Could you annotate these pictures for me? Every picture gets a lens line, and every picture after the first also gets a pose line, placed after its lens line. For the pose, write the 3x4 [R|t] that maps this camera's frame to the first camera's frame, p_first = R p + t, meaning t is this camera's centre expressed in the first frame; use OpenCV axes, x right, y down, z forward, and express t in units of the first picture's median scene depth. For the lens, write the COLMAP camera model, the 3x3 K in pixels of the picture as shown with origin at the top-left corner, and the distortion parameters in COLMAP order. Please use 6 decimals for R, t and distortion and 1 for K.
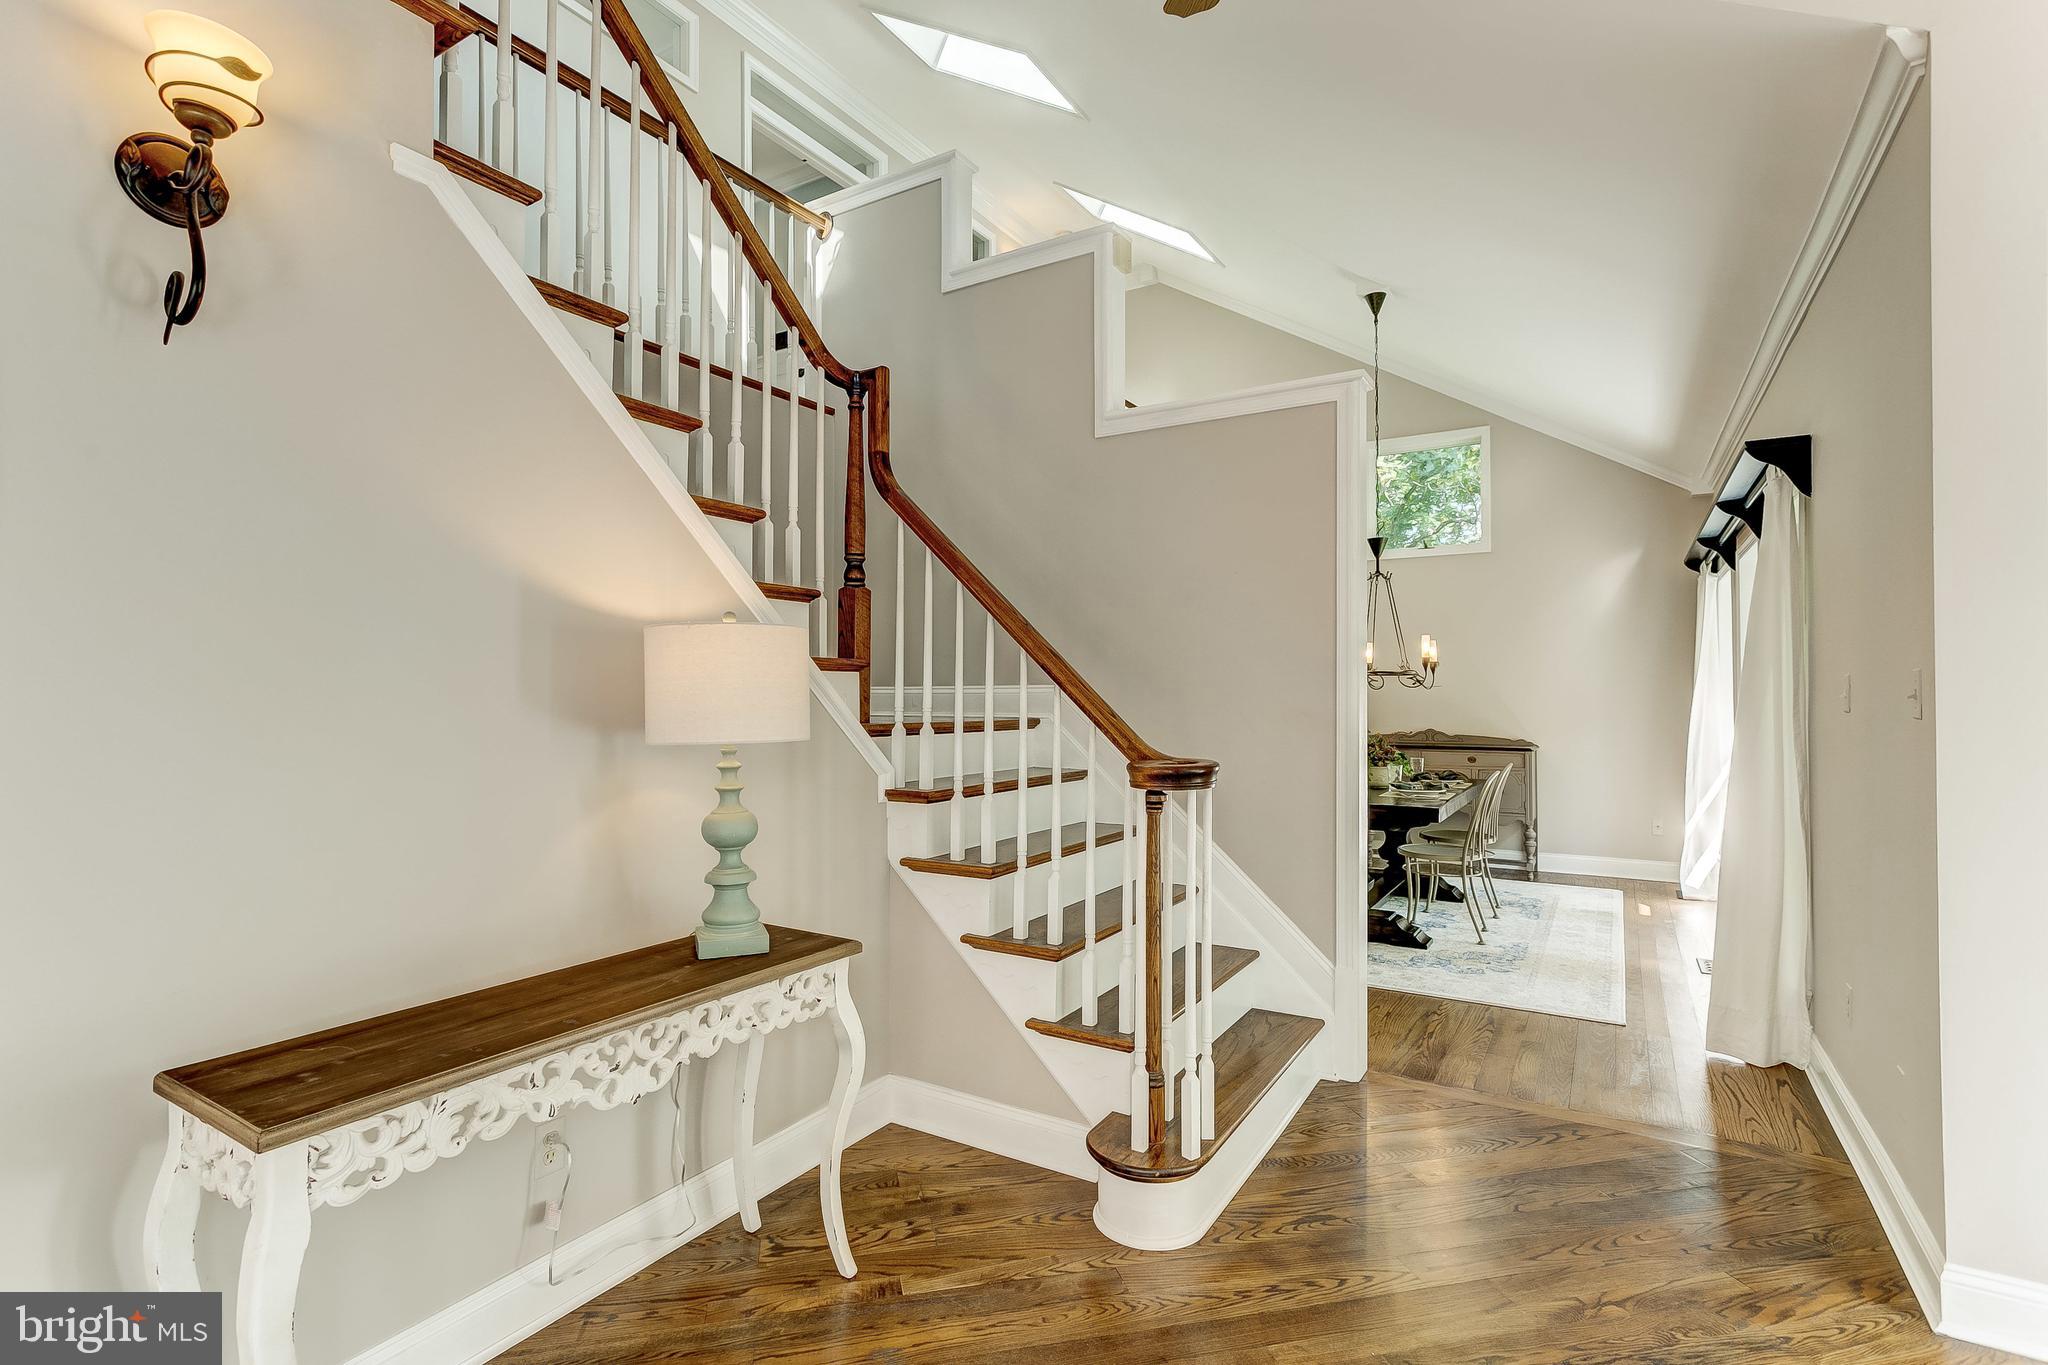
lens RADIAL K [[975.0, 0, 1025.9], [0, 975.0, 686.6], [0, 0, 1]] dist [-0.002319, -0.001112]
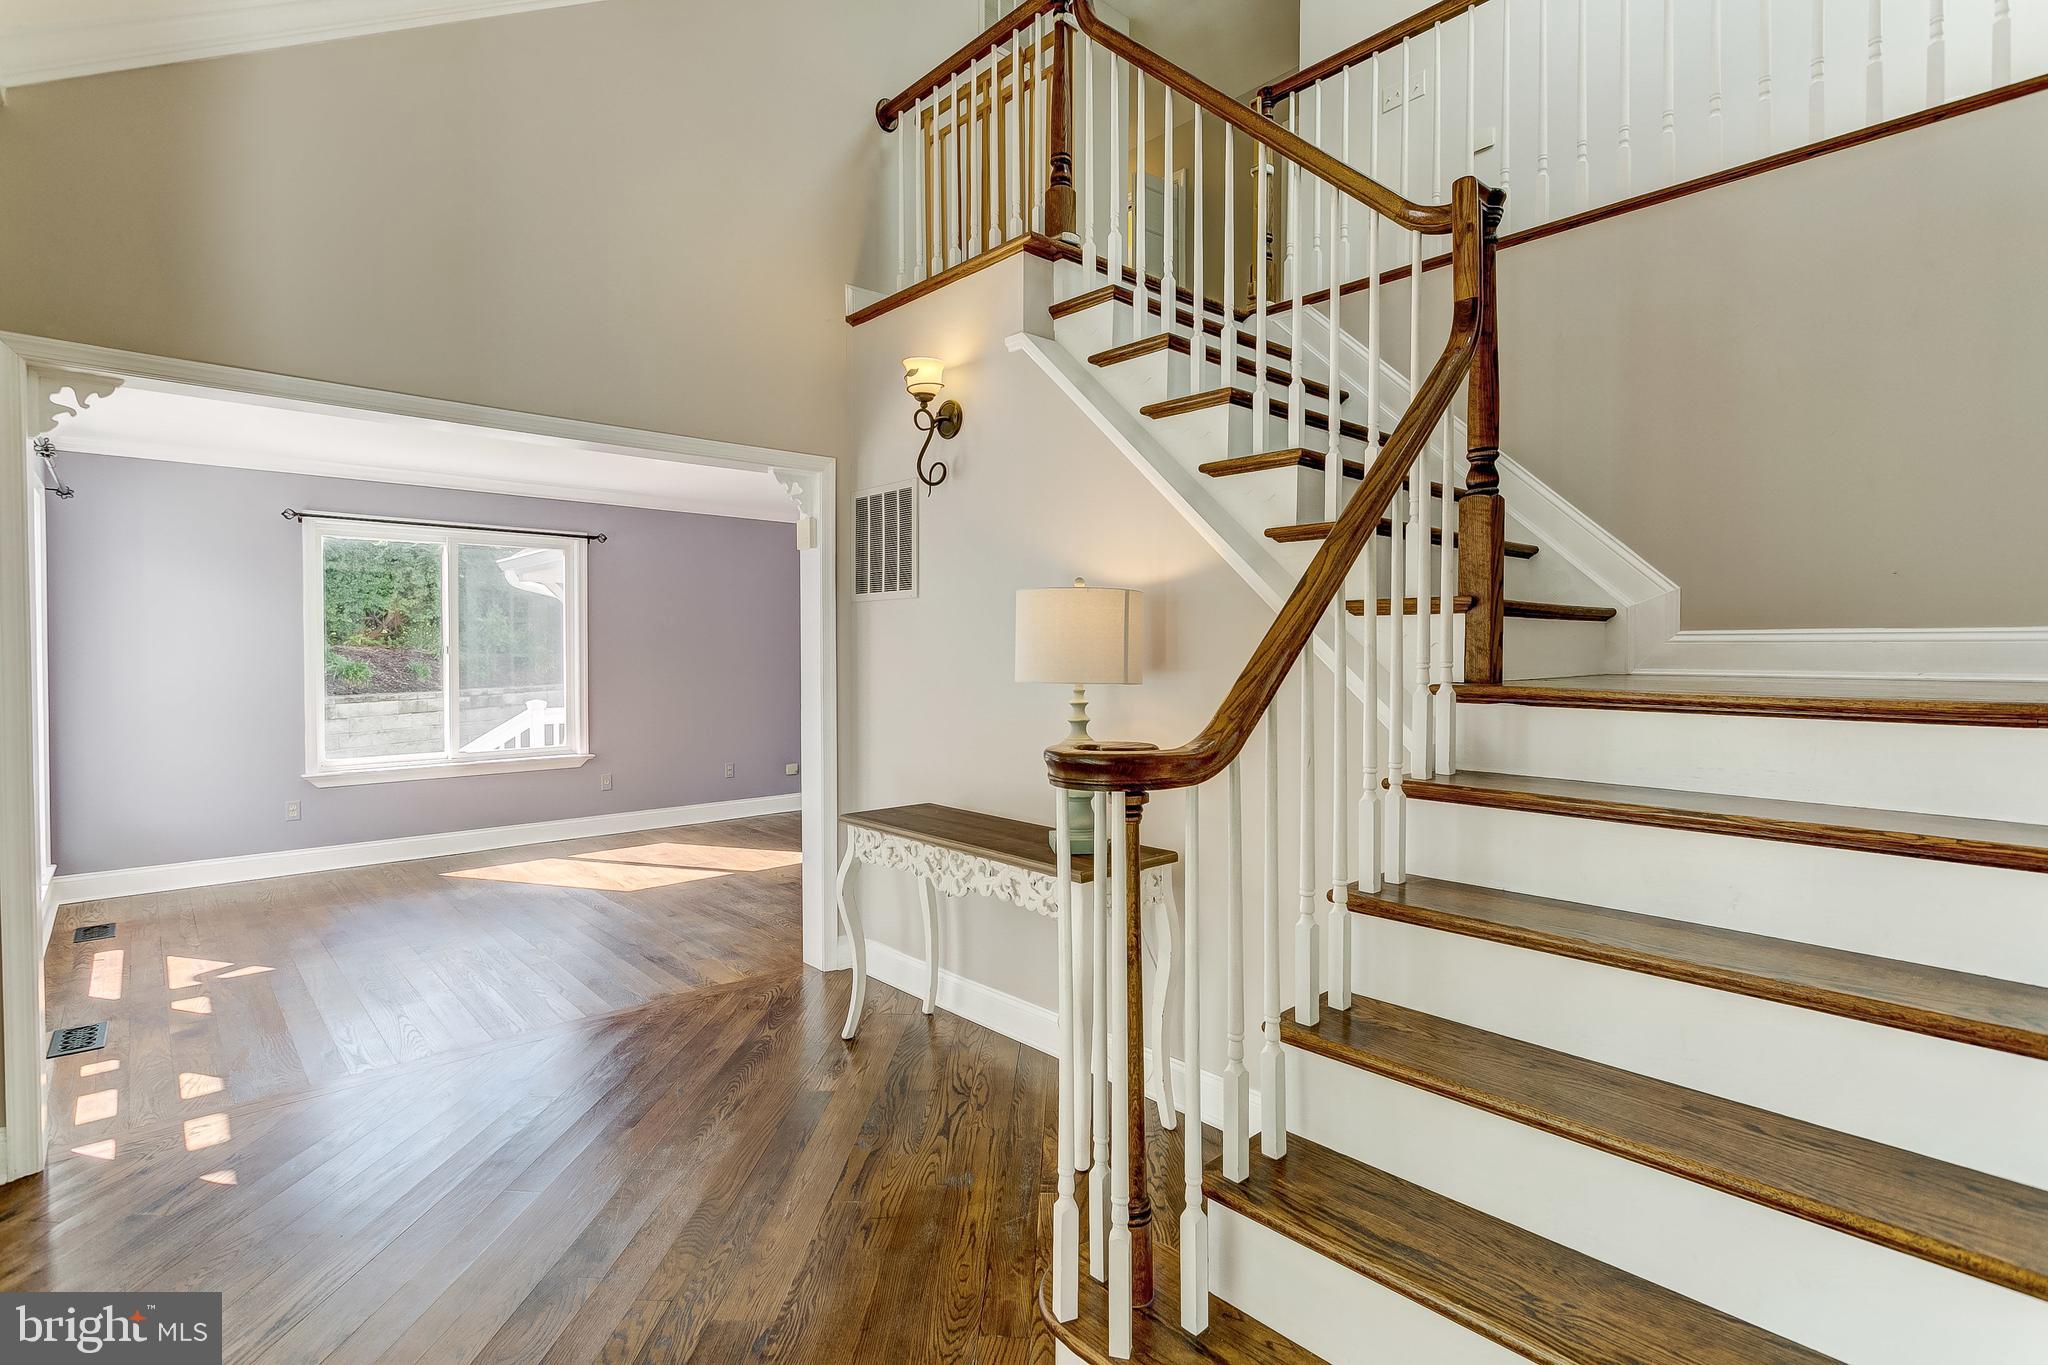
lens RADIAL K [[975.0, 0, 1023.9], [0, 975.0, 668.0], [0, 0, 1]] dist [-0.002319, -0.001112]
pose [[-0.284315, 0.026277, -0.958371, 1.018230], [0.011740, 0.999645, 0.023926, 0.015970], [0.958659, -0.004449, -0.284523, 1.481371]]
